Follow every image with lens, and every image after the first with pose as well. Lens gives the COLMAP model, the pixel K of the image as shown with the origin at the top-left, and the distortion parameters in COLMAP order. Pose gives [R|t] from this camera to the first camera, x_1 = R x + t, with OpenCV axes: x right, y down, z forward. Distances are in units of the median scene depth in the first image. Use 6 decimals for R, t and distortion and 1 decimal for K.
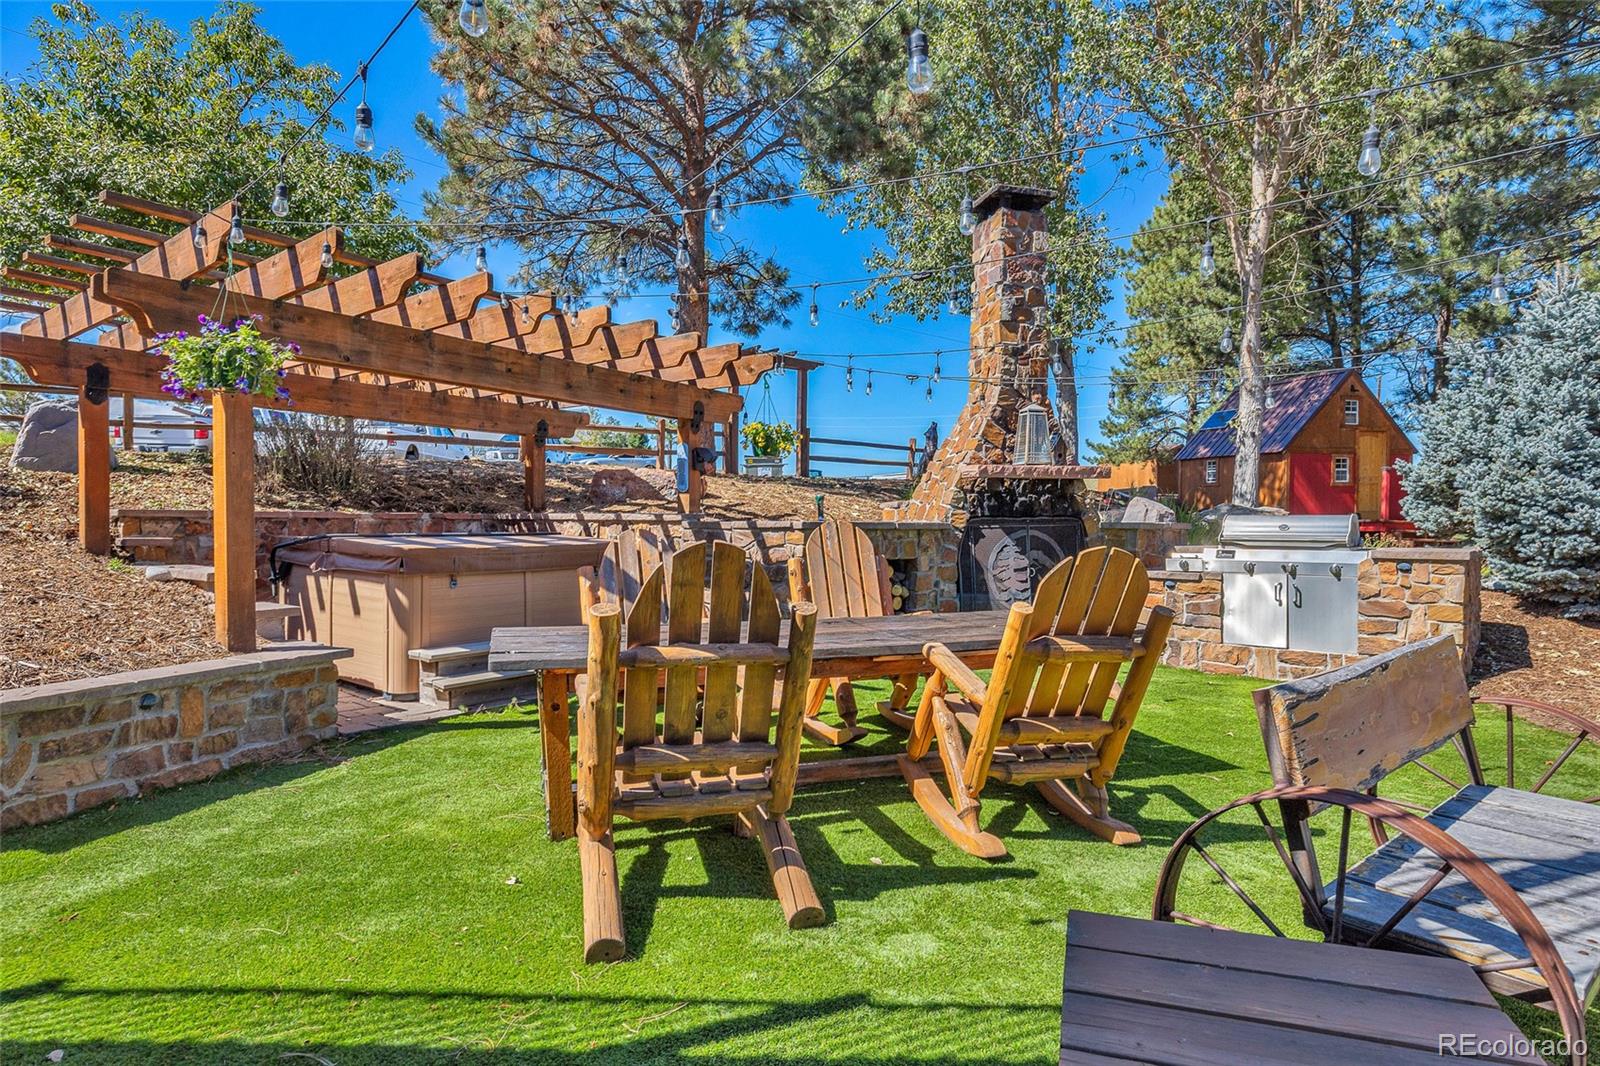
lens RADIAL K [[906.1, 0, 817.3], [0, 906.1, 528.7], [0, 0, 1]] dist [-0.000322, 0.000072]
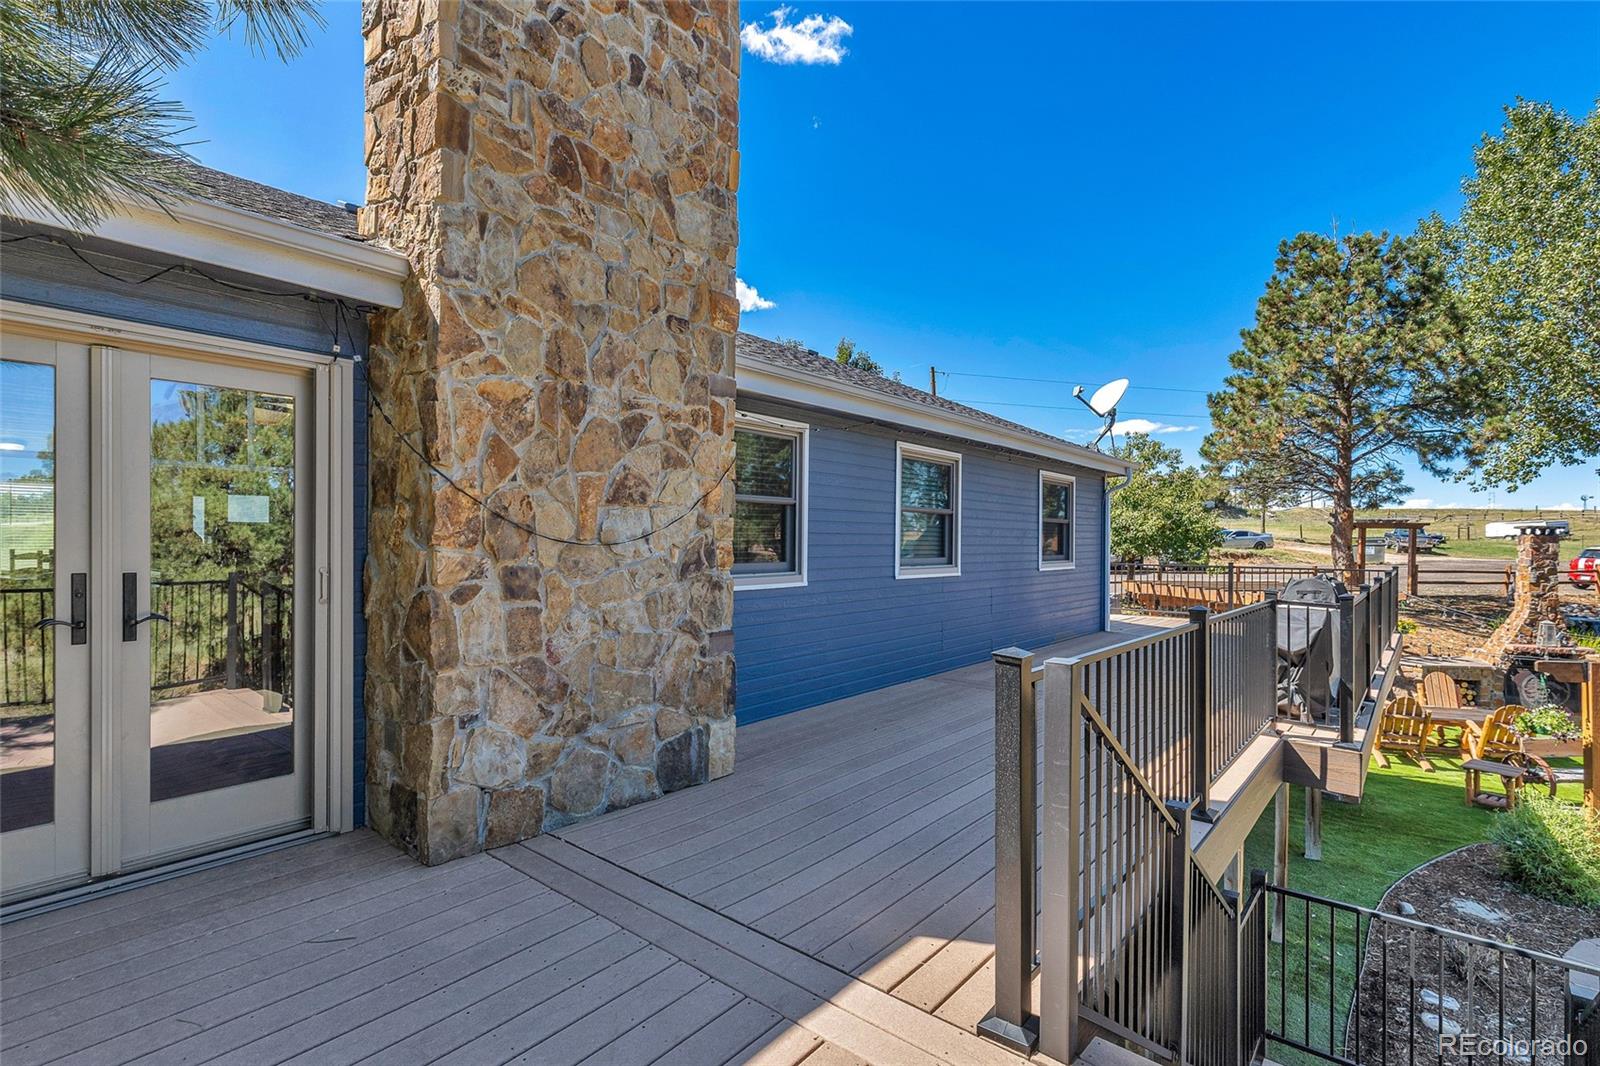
lens RADIAL K [[769.2, 0, 792.6], [0, 769.2, 539.1], [0, 0, 1]] dist [-0.000751, -0.000370]
pose [[0.776239, 0.005049, -0.630418, -0.025480], [-0.012340, 0.999898, -0.007185, -0.303817], [0.630317, 0.013356, 0.776223, -1.752578]]
